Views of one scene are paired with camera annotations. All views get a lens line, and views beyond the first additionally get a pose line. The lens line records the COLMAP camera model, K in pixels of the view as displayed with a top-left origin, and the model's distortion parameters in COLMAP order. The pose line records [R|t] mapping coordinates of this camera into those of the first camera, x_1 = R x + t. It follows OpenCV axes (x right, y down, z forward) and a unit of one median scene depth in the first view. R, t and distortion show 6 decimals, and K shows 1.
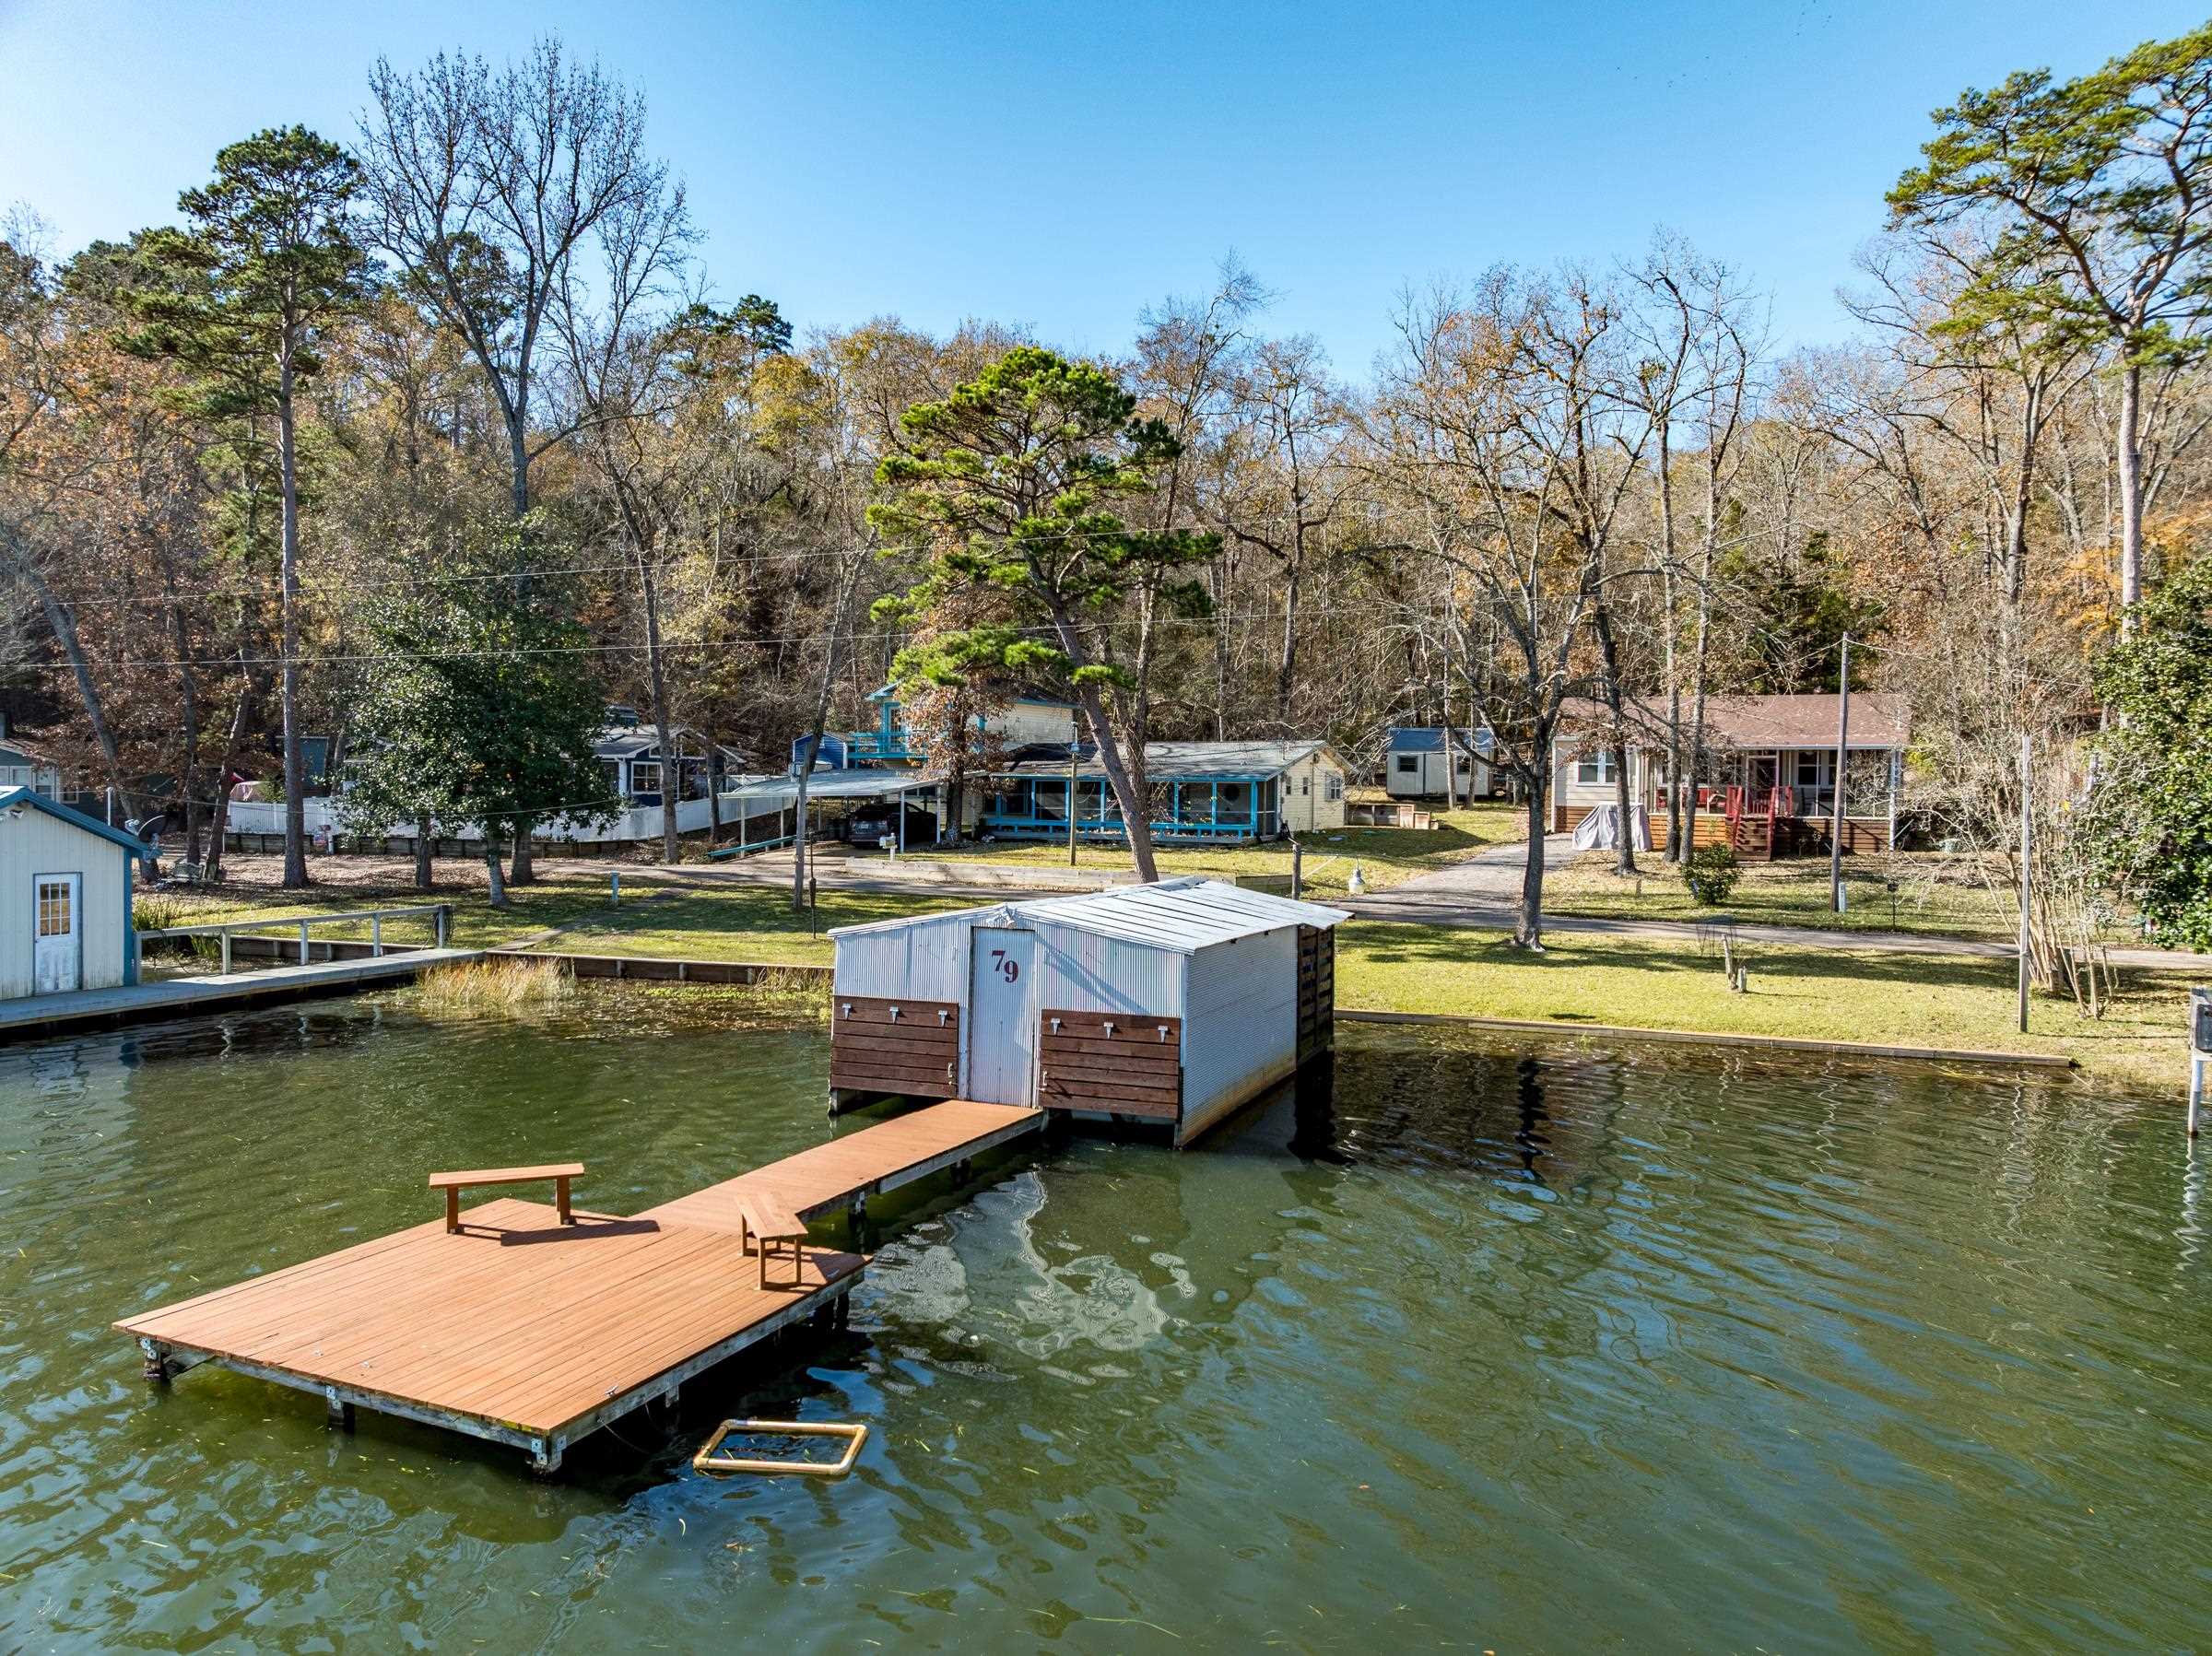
lens RADIAL K [[1578.7, 0, 1108.7], [0, 1578.7, 818.6], [0, 0, 1]] dist [-0.032994, 0.002847]
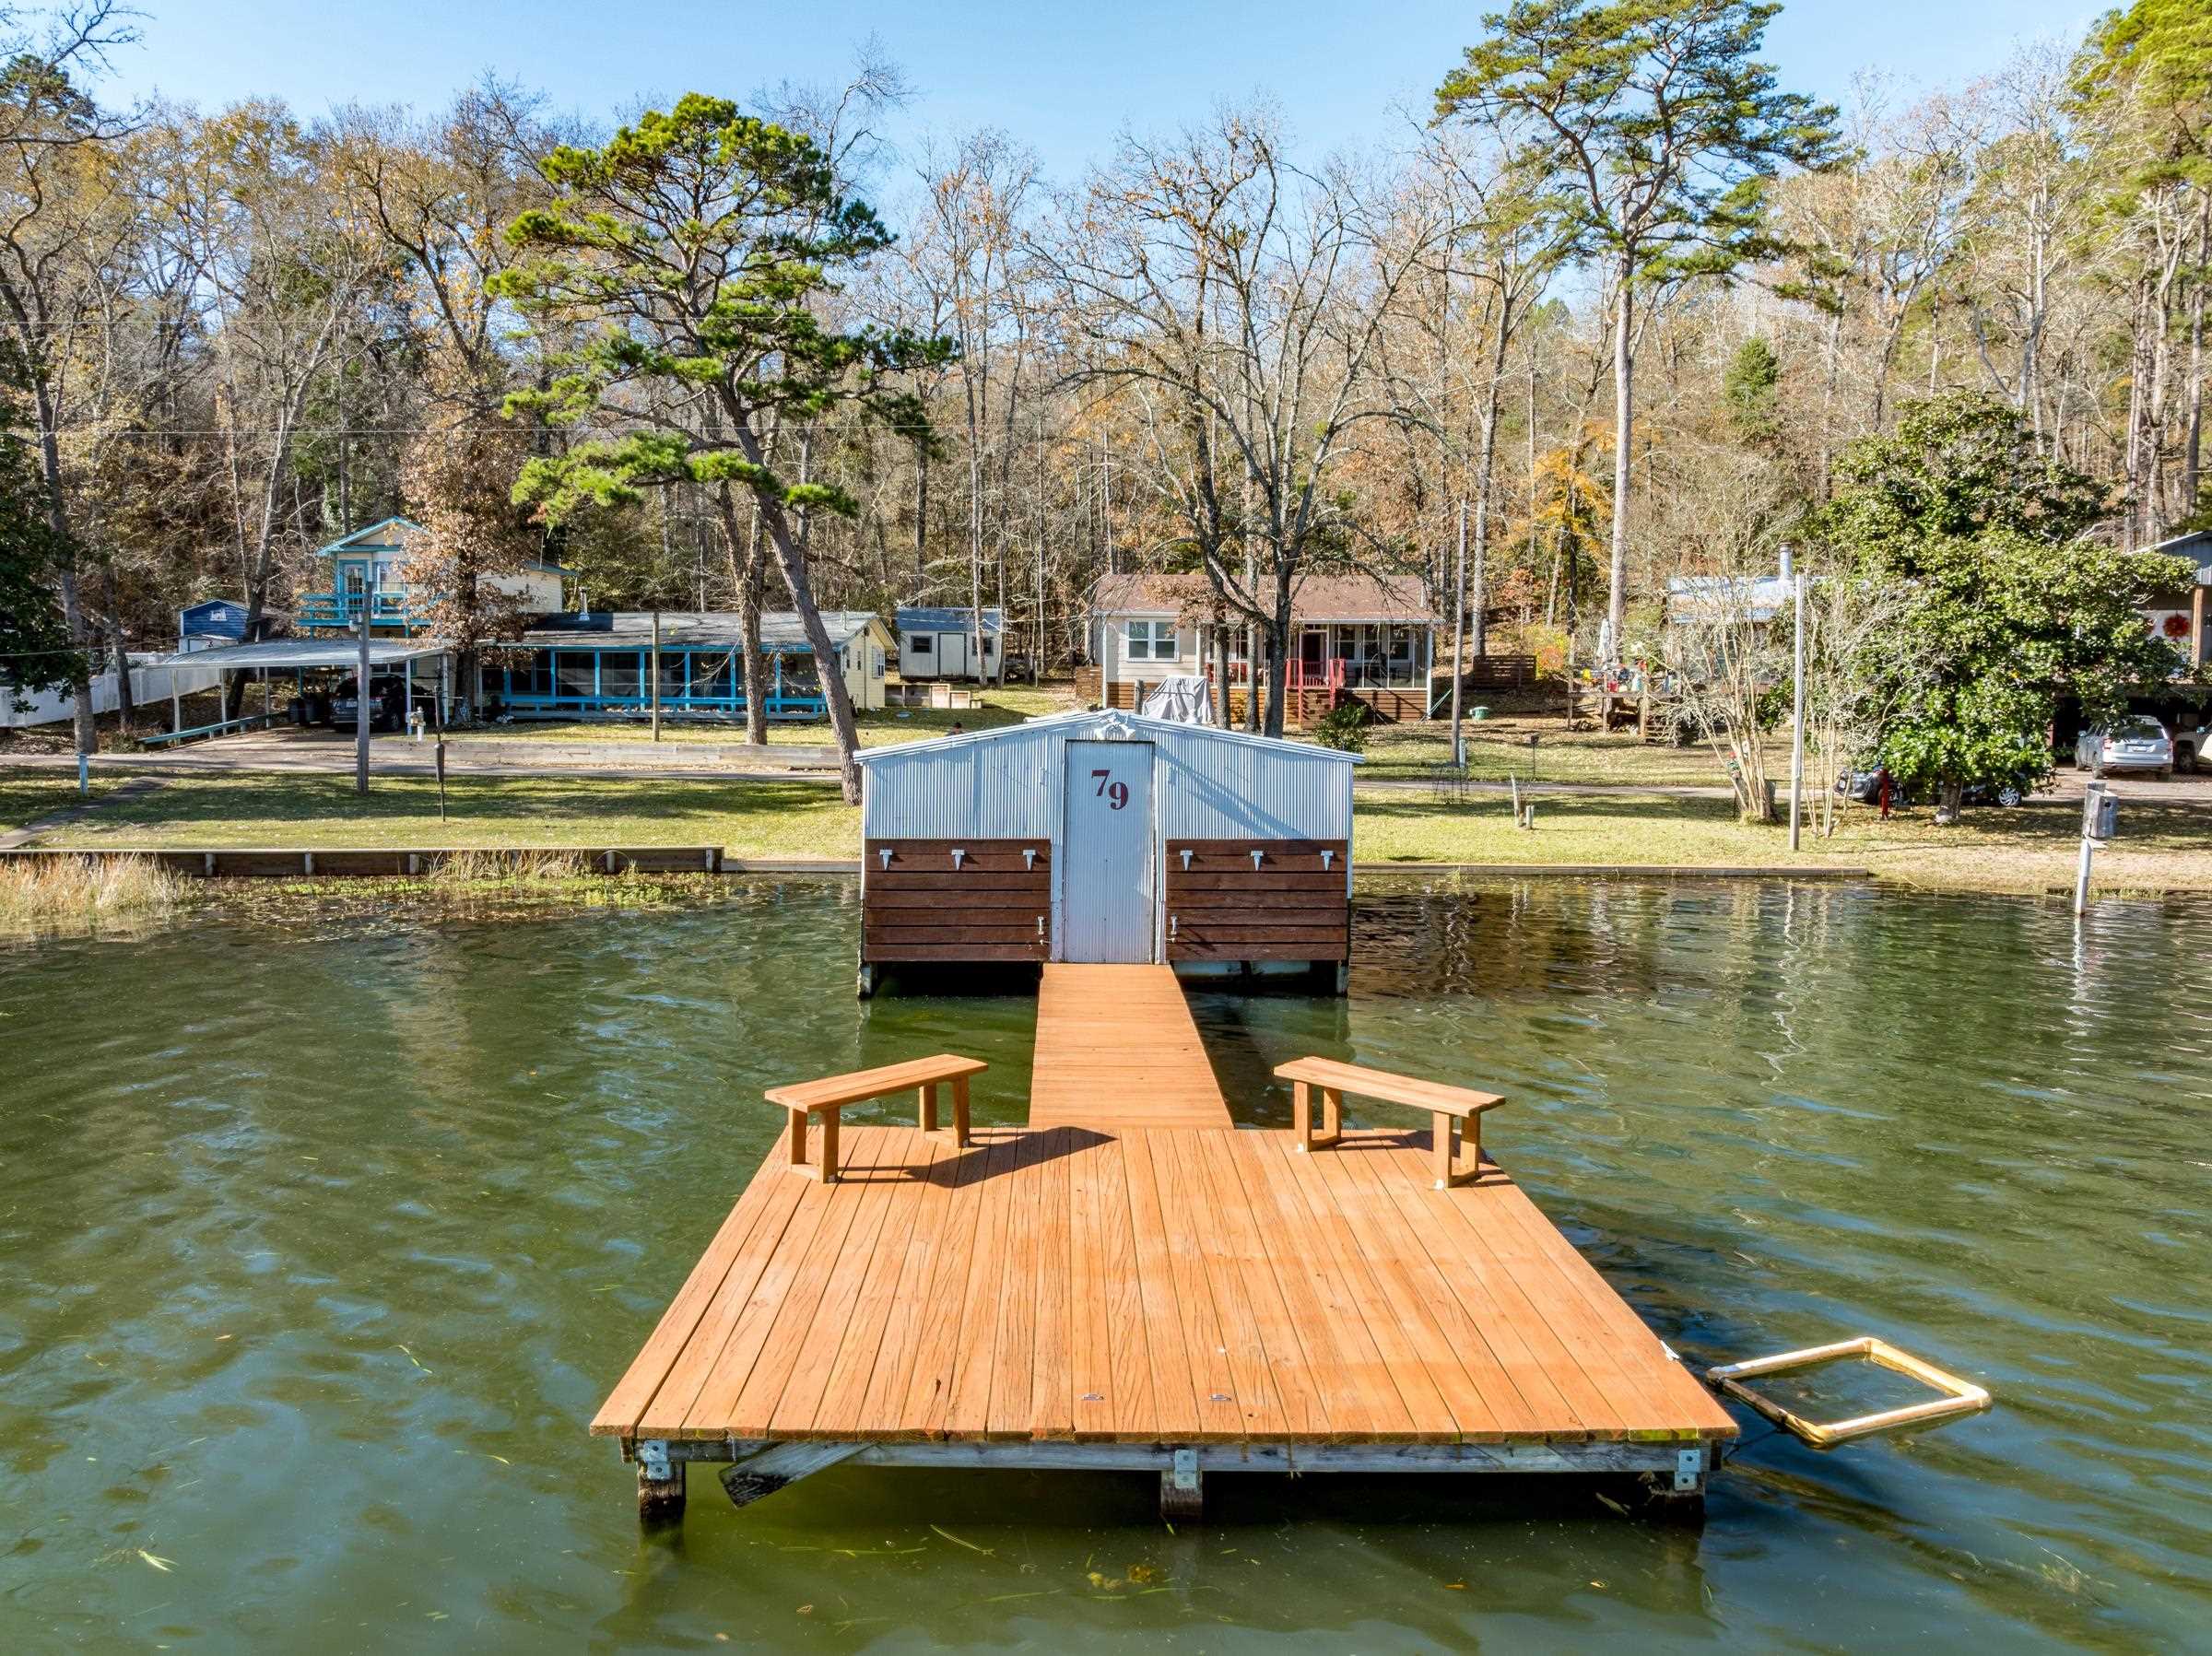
lens RADIAL K [[1578.7, 0, 1123.3], [0, 1578.7, 824.5], [0, 0, 1]] dist [-0.032994, 0.002847]
pose [[0.908953, -0.036421, 0.415305, -0.203852], [0.011528, 0.997992, 0.062290, 0.032676], [-0.416740, -0.051831, 0.907547, 0.147916]]
